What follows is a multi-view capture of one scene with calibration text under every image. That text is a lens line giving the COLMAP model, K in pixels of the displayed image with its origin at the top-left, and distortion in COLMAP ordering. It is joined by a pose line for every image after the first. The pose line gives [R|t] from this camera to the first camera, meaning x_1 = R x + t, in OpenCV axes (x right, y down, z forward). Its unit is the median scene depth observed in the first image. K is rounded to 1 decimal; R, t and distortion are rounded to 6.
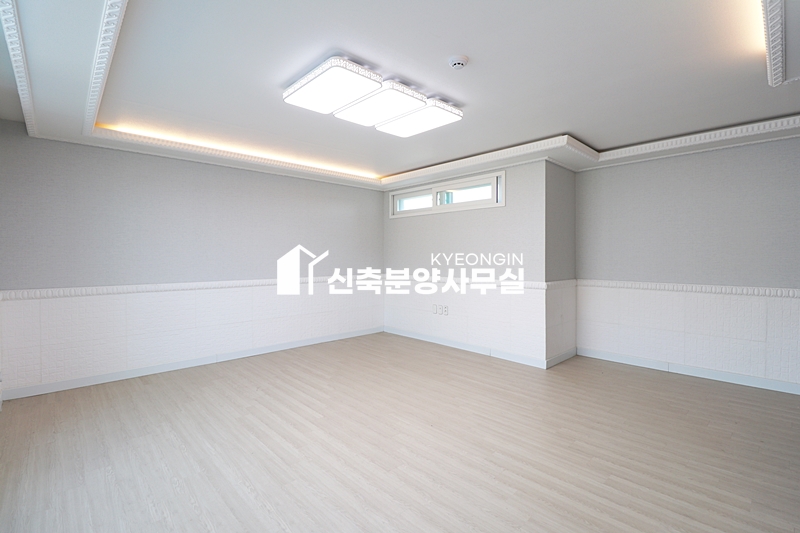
lens RADIAL K [[368.2, 0, 407.2], [0, 368.2, 265.6], [0, 0, 1]] dist [-0.006523, -0.008370]
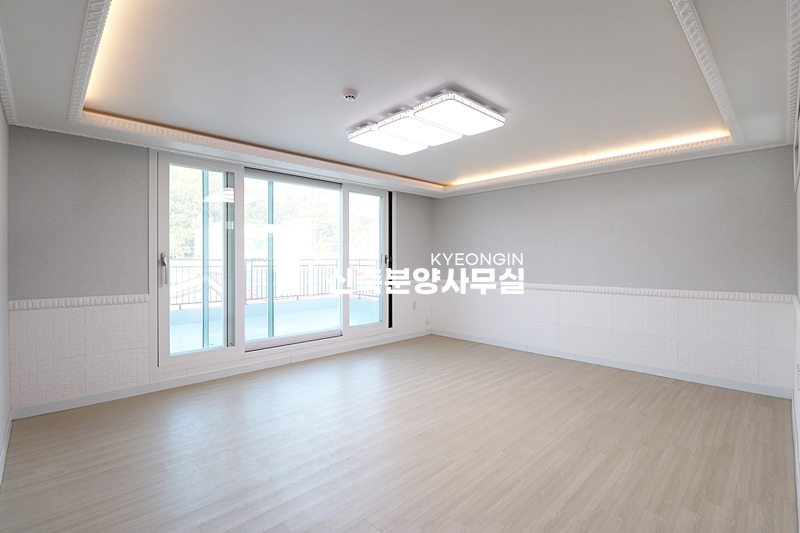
lens RADIAL K [[368.2, 0, 406.5], [0, 368.2, 263.2], [0, 0, 1]] dist [-0.006523, -0.008370]
pose [[0.010371, 0.005663, -0.999930, 0.906943], [-0.025723, 0.999655, 0.005395, -0.023823], [0.999615, 0.025665, 0.010513, 0.818479]]
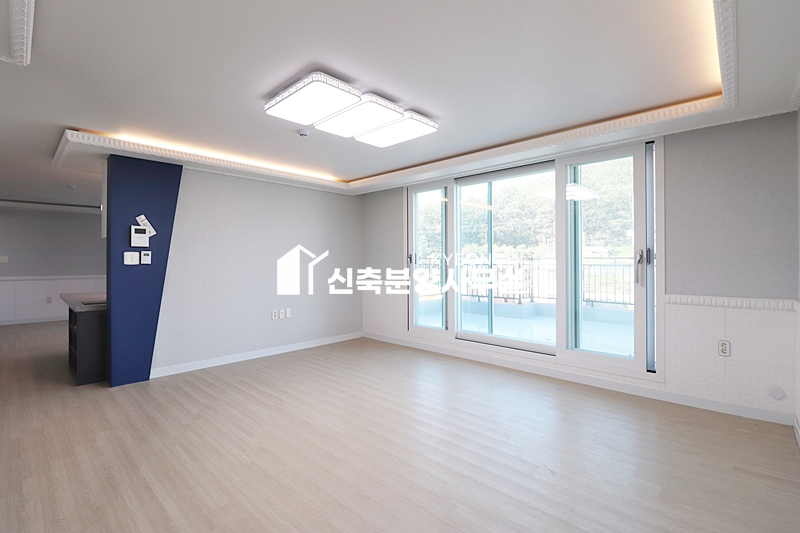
lens RADIAL K [[368.2, 0, 405.1], [0, 368.2, 267.9], [0, 0, 1]] dist [-0.006523, -0.008370]
pose [[-0.998336, 0.003530, -0.057552, -0.134415], [0.000721, 0.998810, 0.048768, -0.051539], [0.057656, 0.048645, -0.997151, 1.775596]]
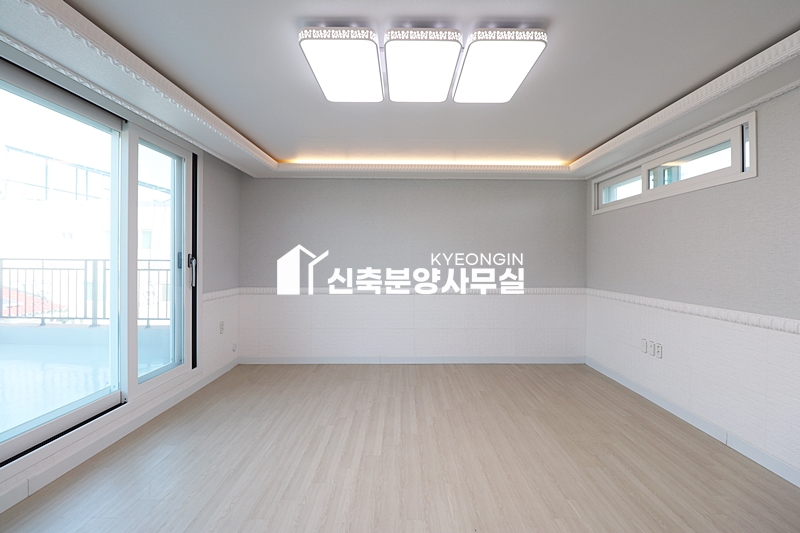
lens RADIAL K [[368.2, 0, 407.9], [0, 368.2, 263.4], [0, 0, 1]] dist [-0.006523, -0.008370]
pose [[0.730825, 0.008896, -0.682507, 0.362525], [-0.021730, 0.999711, -0.010237, -0.024601], [0.682219, 0.022313, 0.730807, 0.375734]]
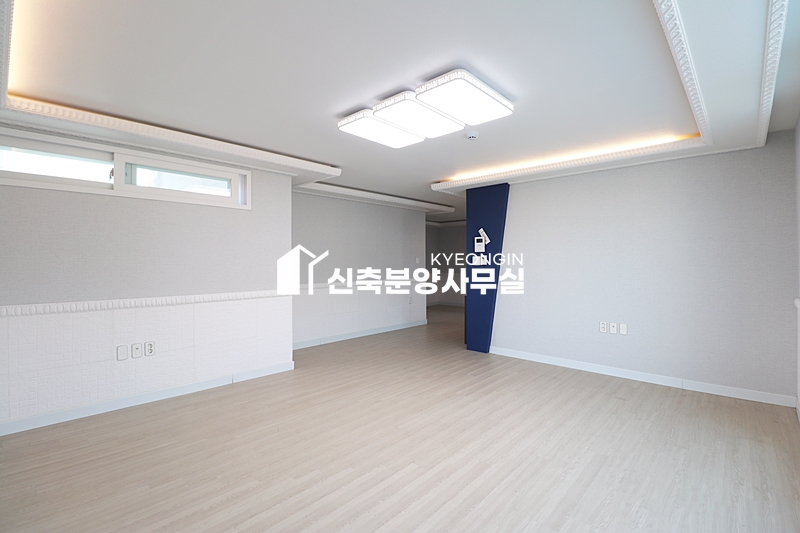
lens RADIAL K [[368.2, 0, 402.9], [0, 368.2, 261.2], [0, 0, 1]] dist [-0.006523, -0.008370]
pose [[-0.060007, 0.003544, 0.998192, -0.945598], [0.030841, 0.999523, -0.001695, -0.030148], [-0.997721, 0.030683, -0.060088, 0.966178]]
